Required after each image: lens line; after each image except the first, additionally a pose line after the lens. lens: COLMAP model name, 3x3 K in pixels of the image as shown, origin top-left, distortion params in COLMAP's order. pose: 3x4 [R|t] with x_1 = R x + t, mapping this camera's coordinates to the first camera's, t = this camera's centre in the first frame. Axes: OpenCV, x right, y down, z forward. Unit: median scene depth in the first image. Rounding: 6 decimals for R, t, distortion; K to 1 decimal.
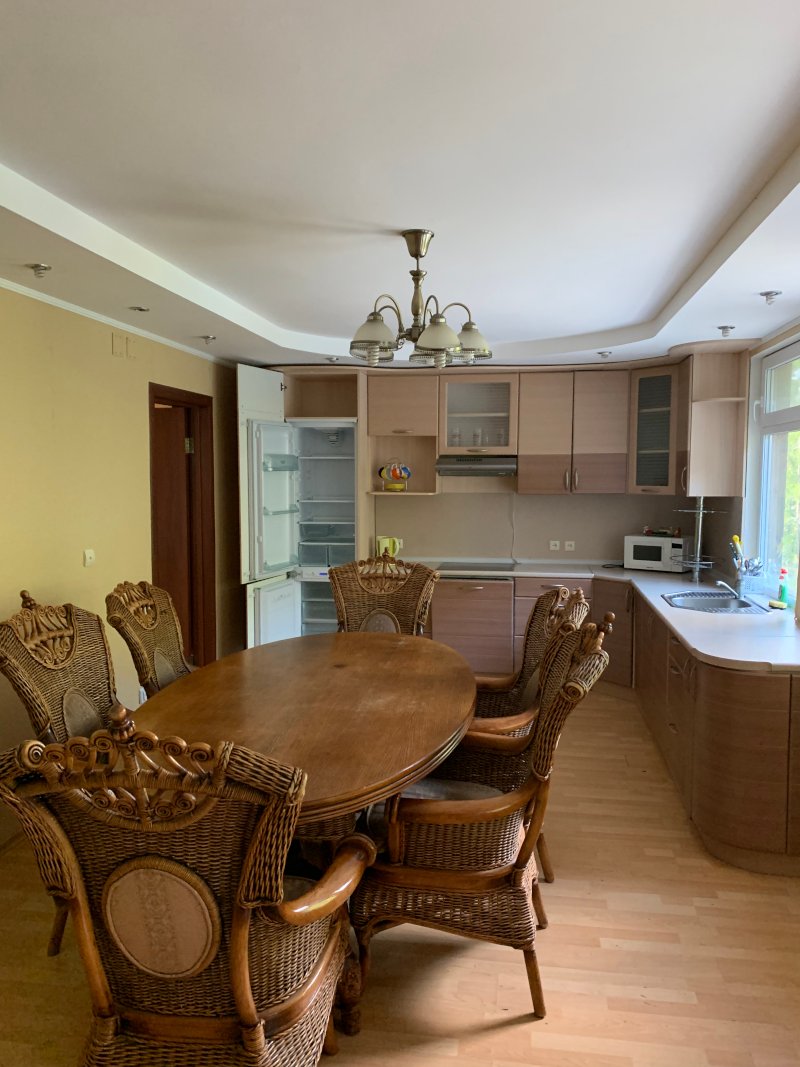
lens RADIAL K [[813.1, 0, 400.0], [0, 813.1, 533.5], [0, 0, 1]] dist [0.063575, -0.121367]
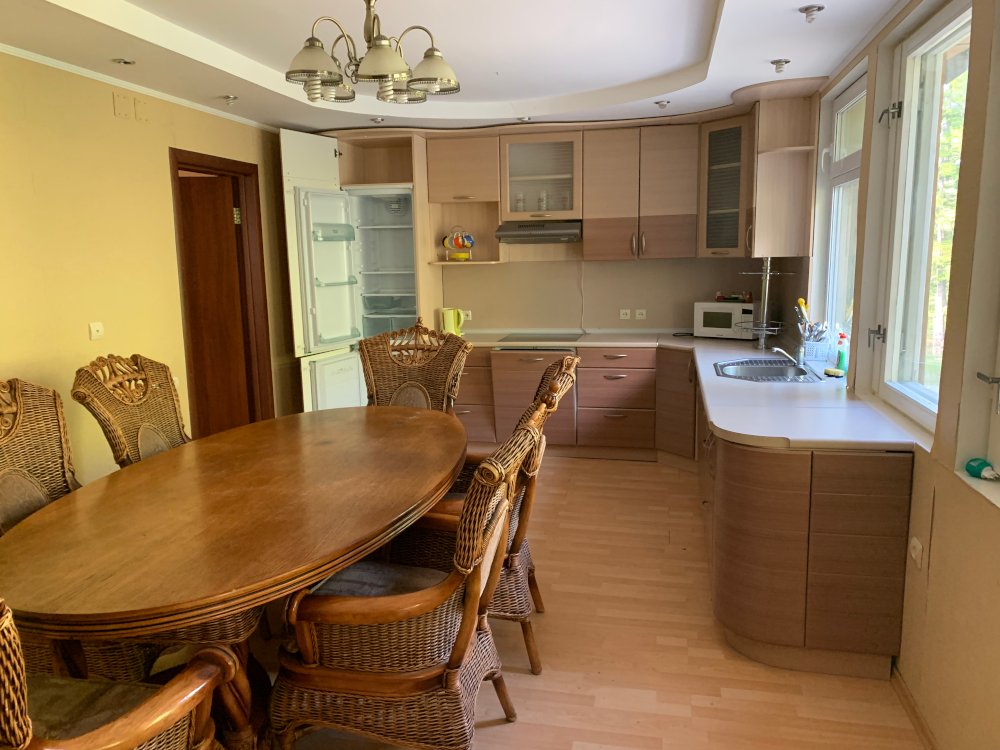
lens RADIAL K [[762.1, 0, 500.0], [0, 762.1, 375.0], [0, 0, 1]] dist [0.063575, -0.121367]
pose [[0.997613, -0.009816, -0.068349, 0.115262], [0.015523, 0.996388, 0.083486, 0.009748], [0.067282, -0.084348, 0.994162, 0.095644]]
